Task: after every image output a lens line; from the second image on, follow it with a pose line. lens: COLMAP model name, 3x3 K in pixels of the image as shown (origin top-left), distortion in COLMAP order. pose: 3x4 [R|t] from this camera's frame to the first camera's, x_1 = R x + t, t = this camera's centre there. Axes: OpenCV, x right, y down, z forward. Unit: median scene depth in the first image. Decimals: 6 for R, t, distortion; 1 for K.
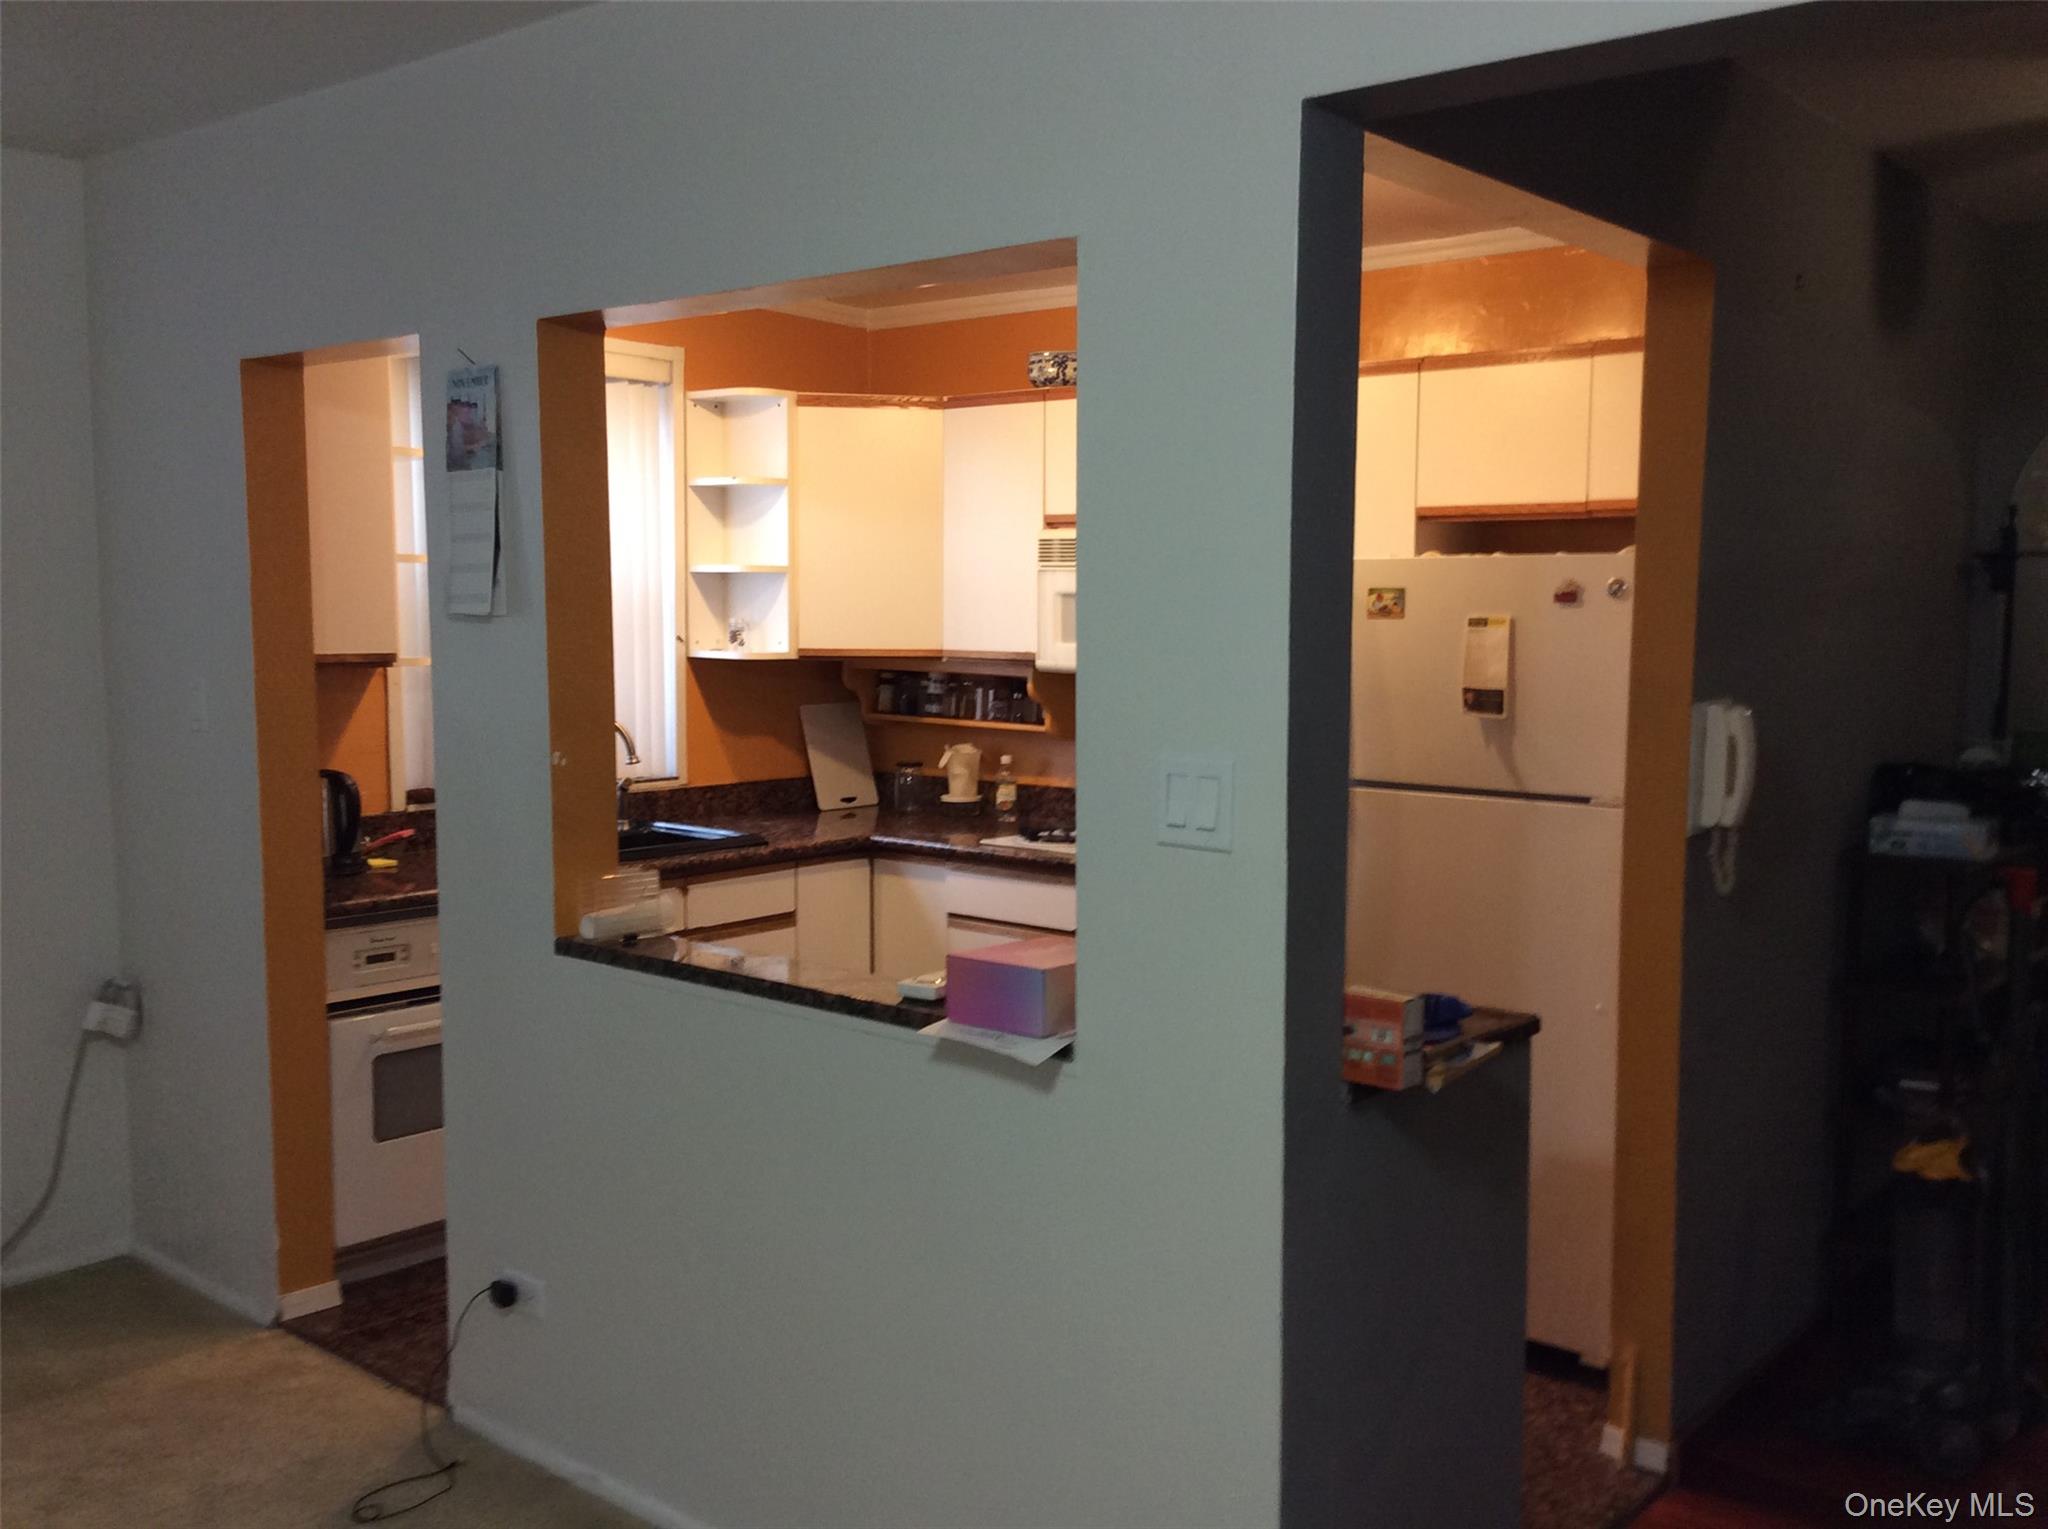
lens RADIAL K [[1901.3, 0, 1019.8], [0, 1901.3, 797.2], [0, 0, 1]] dist [0.143841, 0.001158]
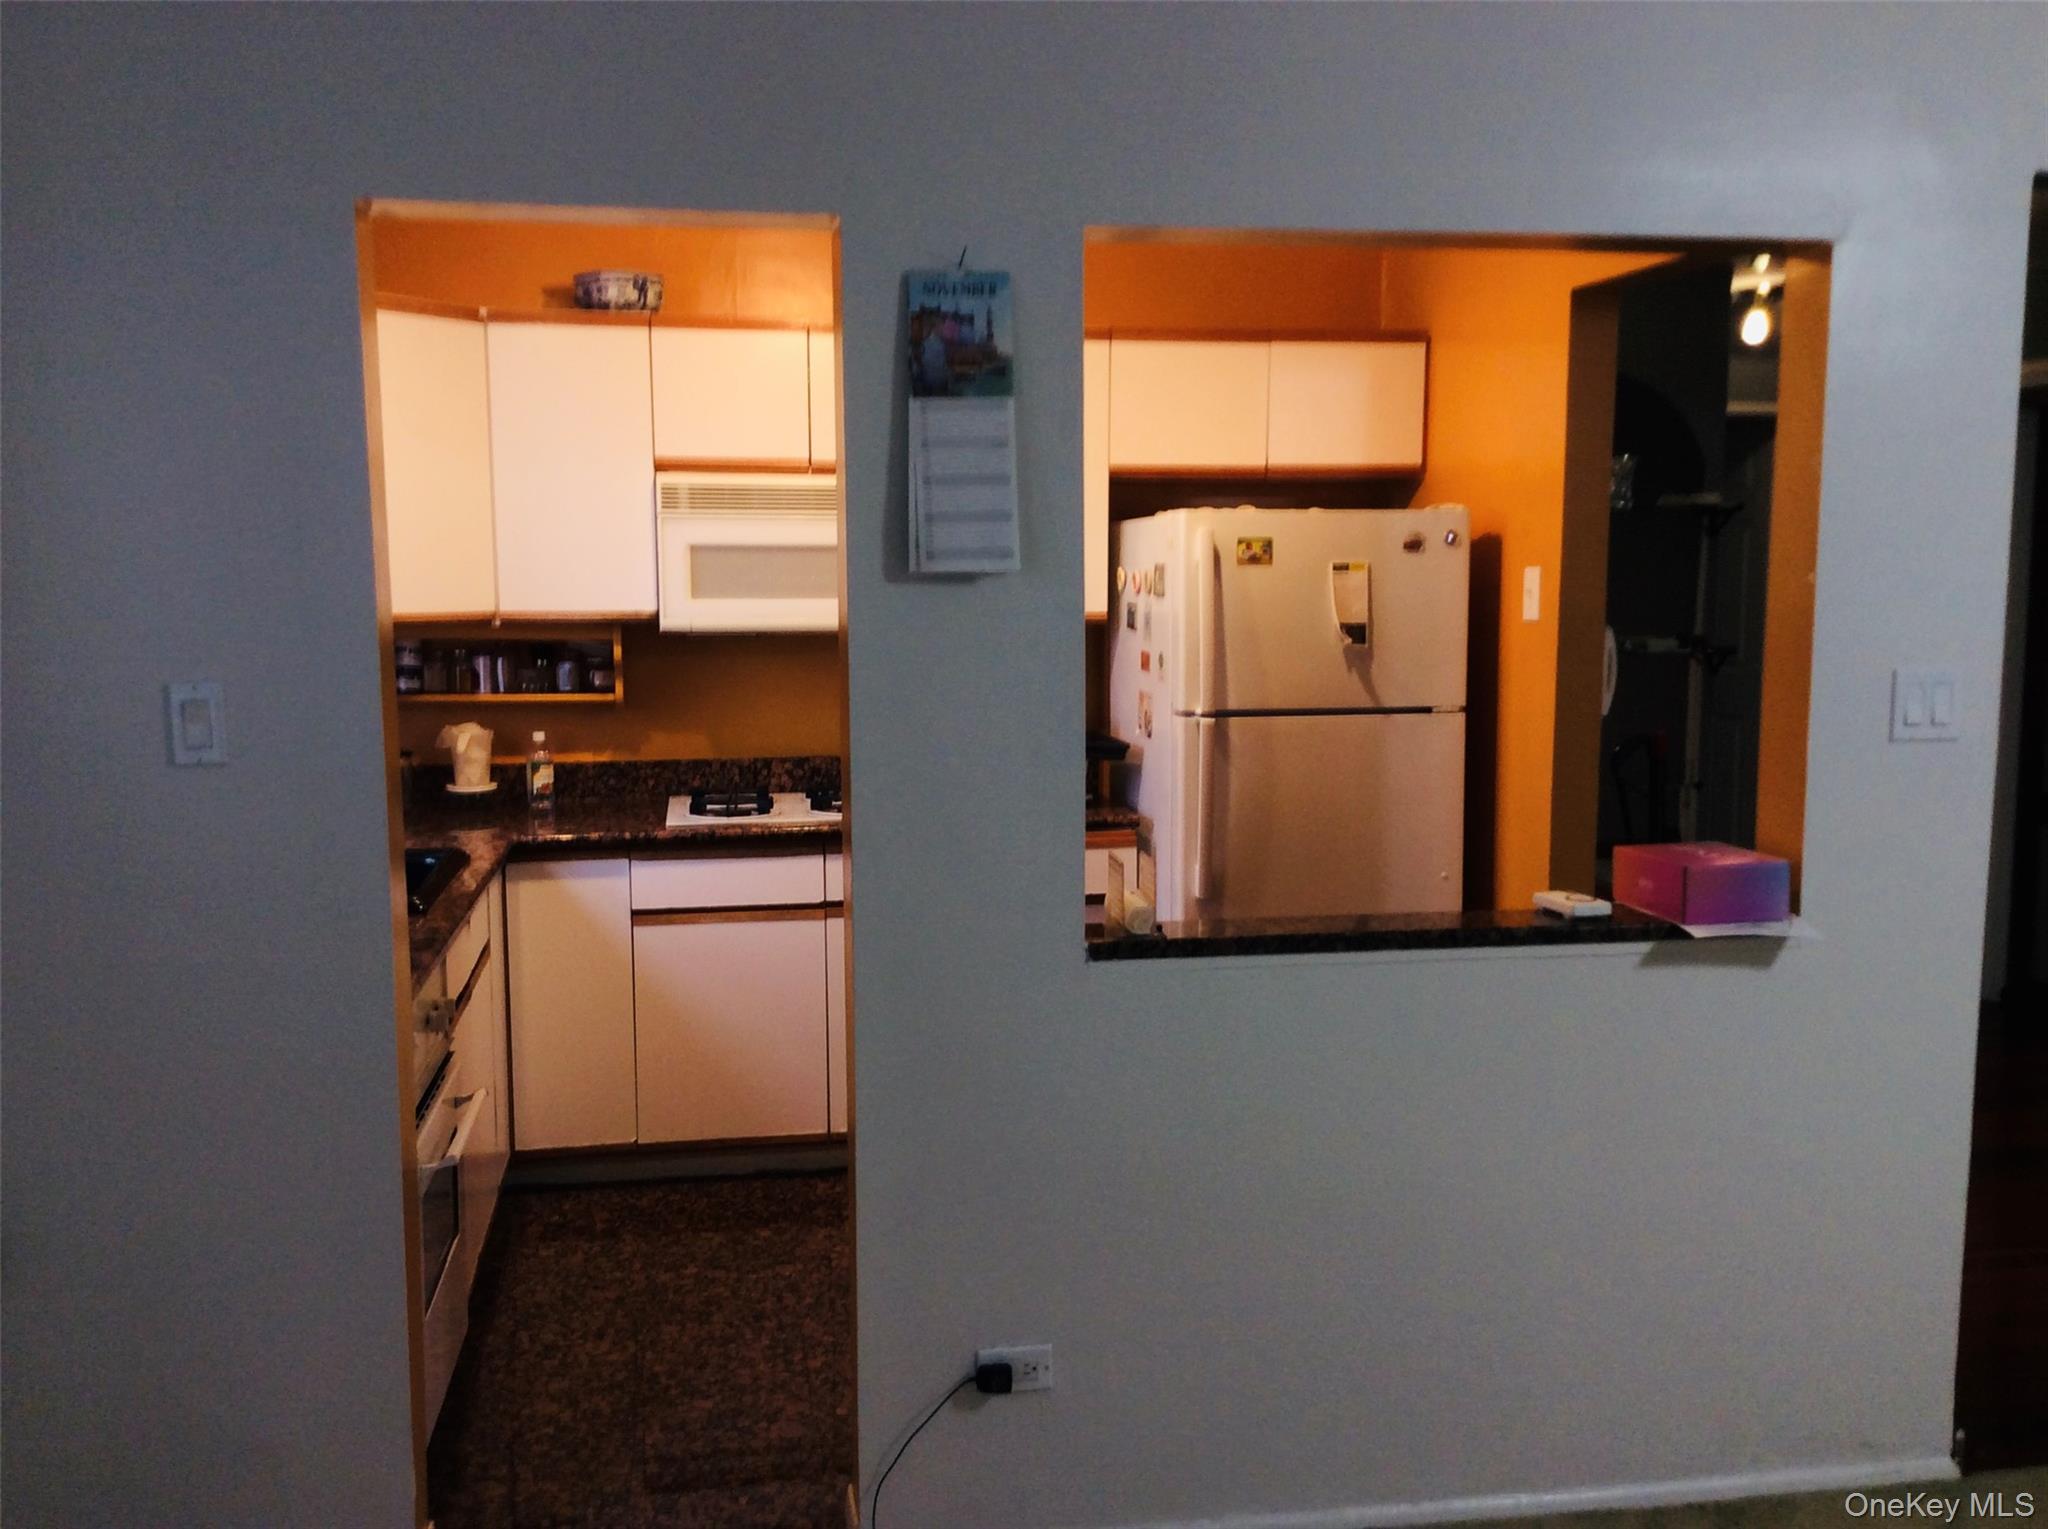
lens RADIAL K [[1890.3, 0, 1025.3], [0, 1890.3, 777.4], [0, 0, 1]] dist [0.152943, -0.316907]
pose [[0.637024, -0.098130, 0.764573, -0.758385], [0.087229, 0.994670, 0.054985, -0.042559], [-0.765893, 0.031666, 0.642188, 0.390222]]
